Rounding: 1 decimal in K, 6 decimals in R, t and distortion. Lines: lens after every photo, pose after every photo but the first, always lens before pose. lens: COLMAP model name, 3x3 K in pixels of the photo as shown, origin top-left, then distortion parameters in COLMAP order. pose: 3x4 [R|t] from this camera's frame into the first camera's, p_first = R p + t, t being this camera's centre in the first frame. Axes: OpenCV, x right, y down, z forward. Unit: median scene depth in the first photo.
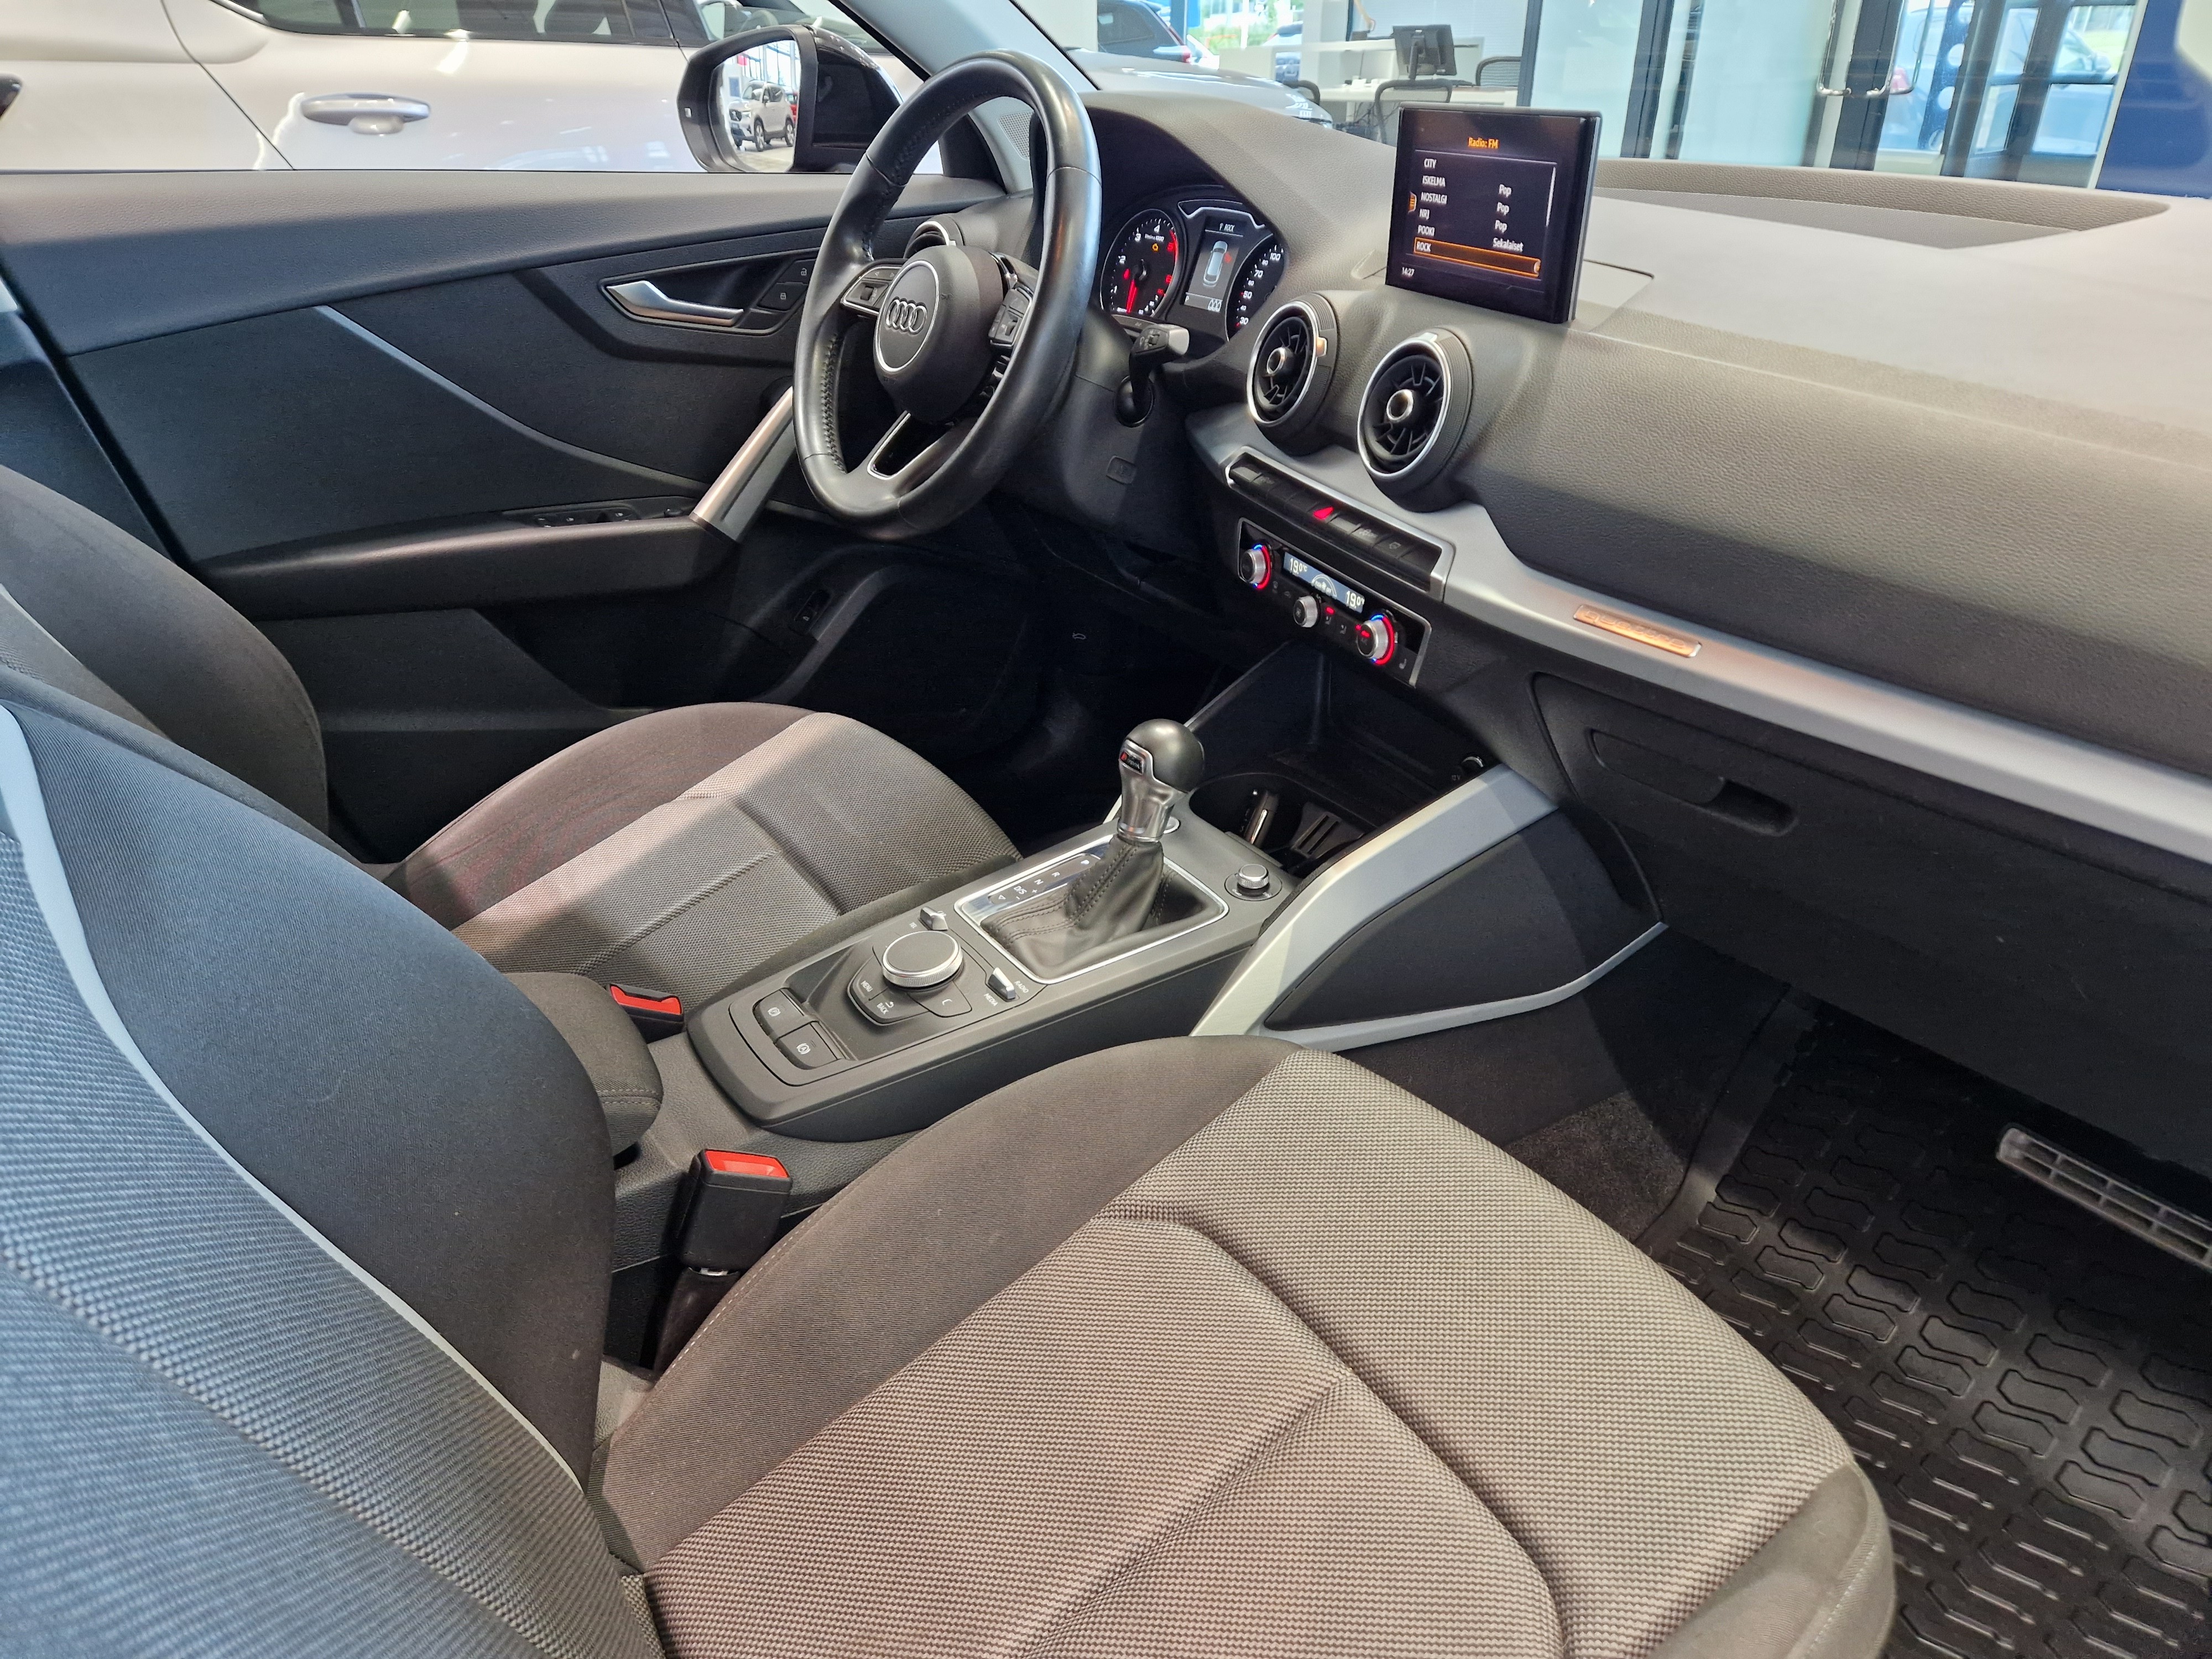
lens RADIAL K [[1478.5, 0, 1115.2], [0, 1478.5, 850.7], [0, 0, 1]] dist [0.068657, -0.054563]
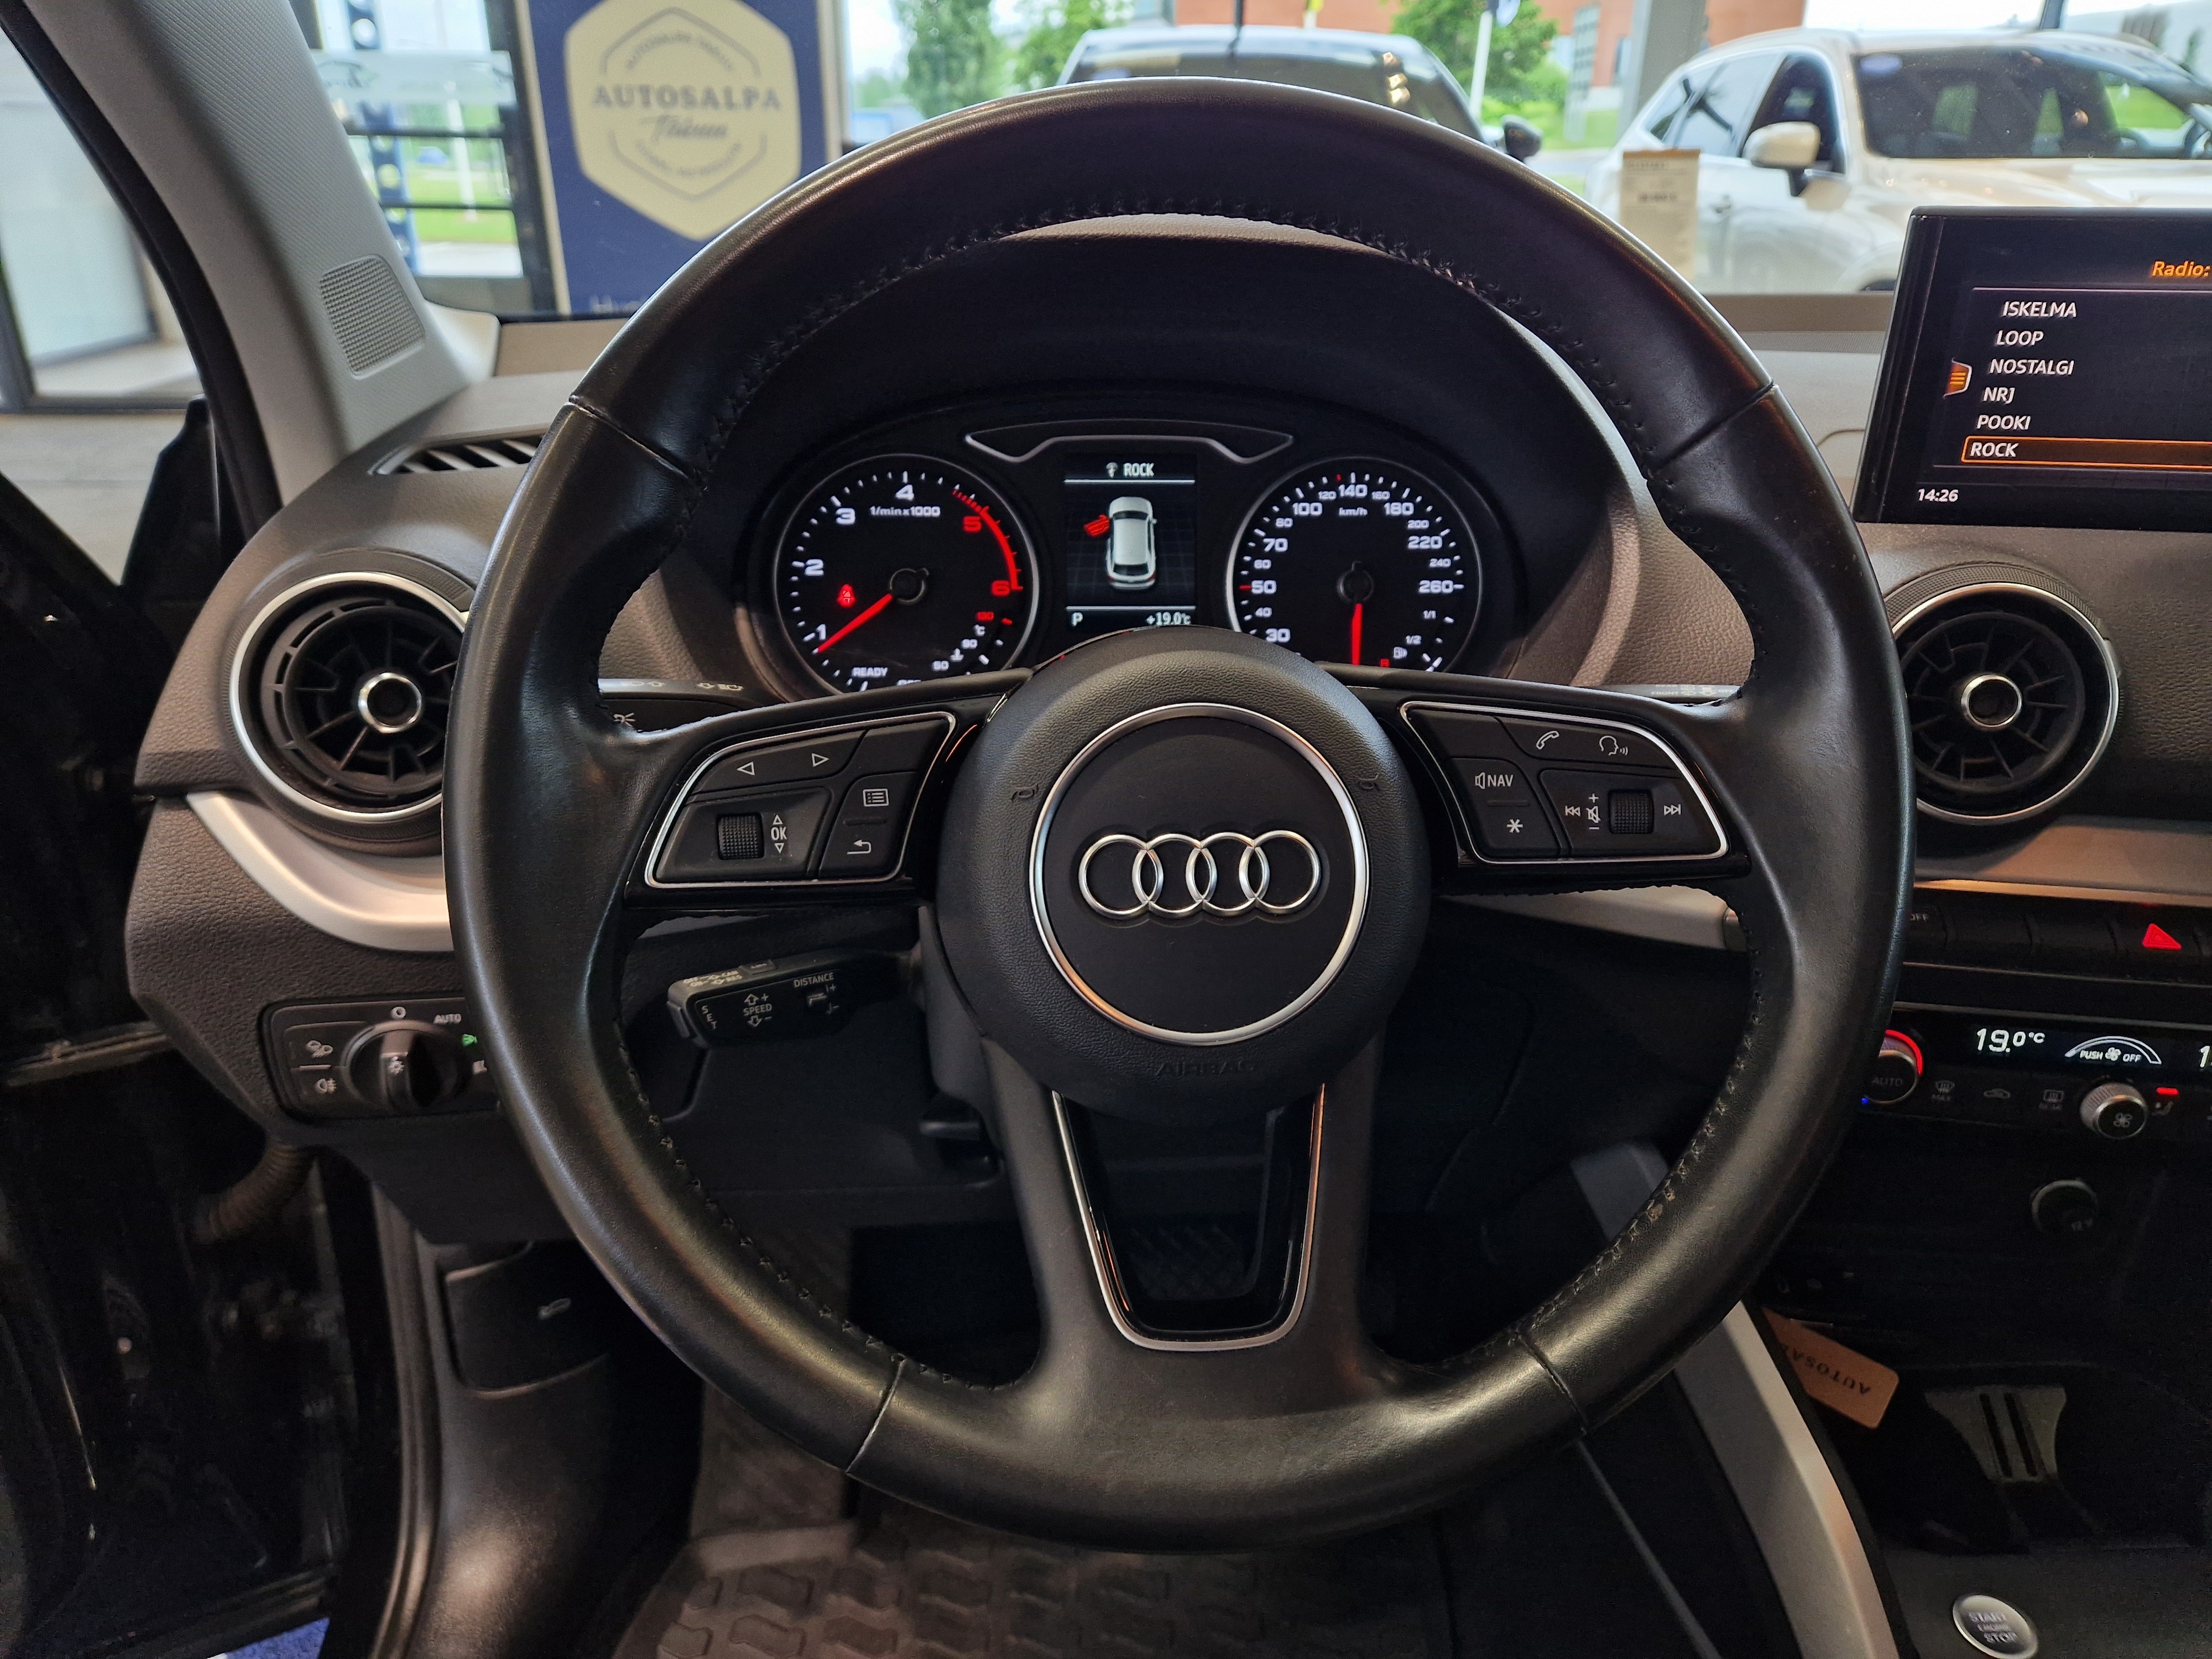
lens RADIAL K [[1478.5, 0, 1137.2], [0, 1478.5, 852.8], [0, 0, 1]] dist [0.068657, -0.054563]
pose [[0.505129, -0.350114, 0.788837, -0.481909], [0.402296, 0.904163, 0.143691, -0.502865], [-0.763546, 0.244763, 0.597569, 0.994242]]
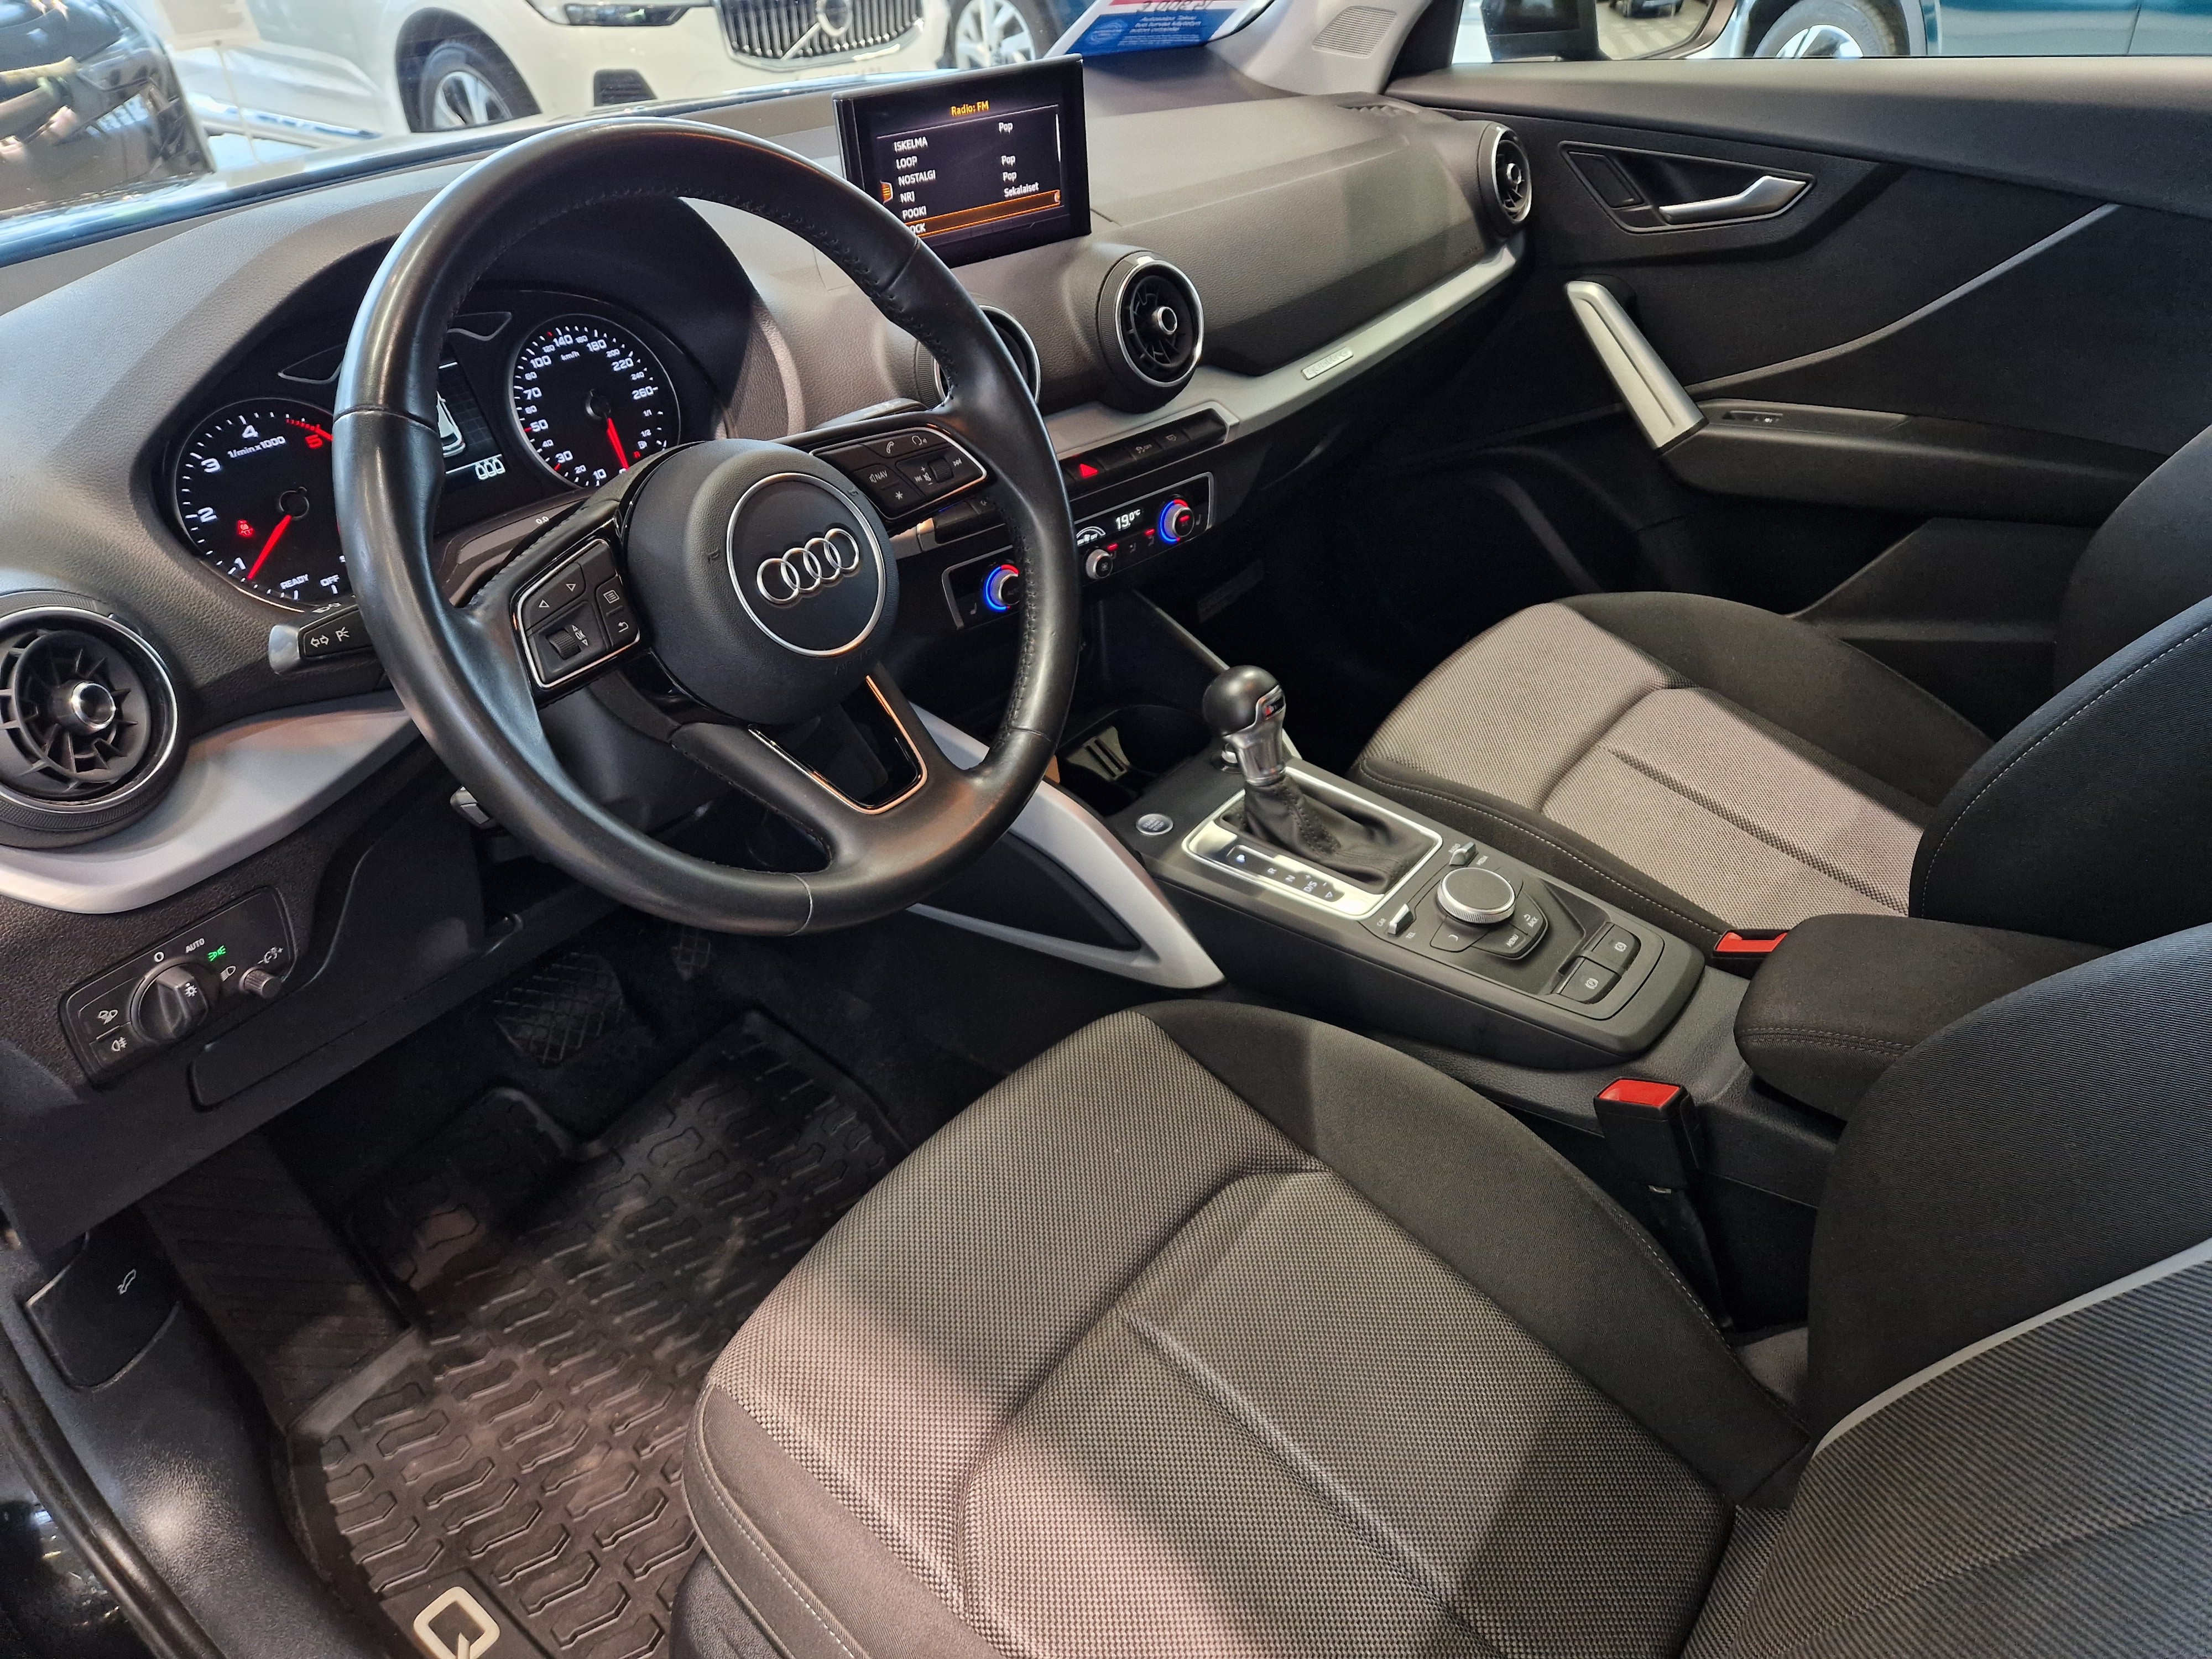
lens RADIAL K [[1478.5, 0, 1113.2], [0, 1478.5, 848.8], [0, 0, 1]] dist [0.068657, -0.054563]
pose [[-0.322985, -0.521525, 0.789742, -0.867418], [0.487019, 0.623906, 0.611190, -0.722708], [-0.811476, 0.582025, 0.052481, 1.136539]]
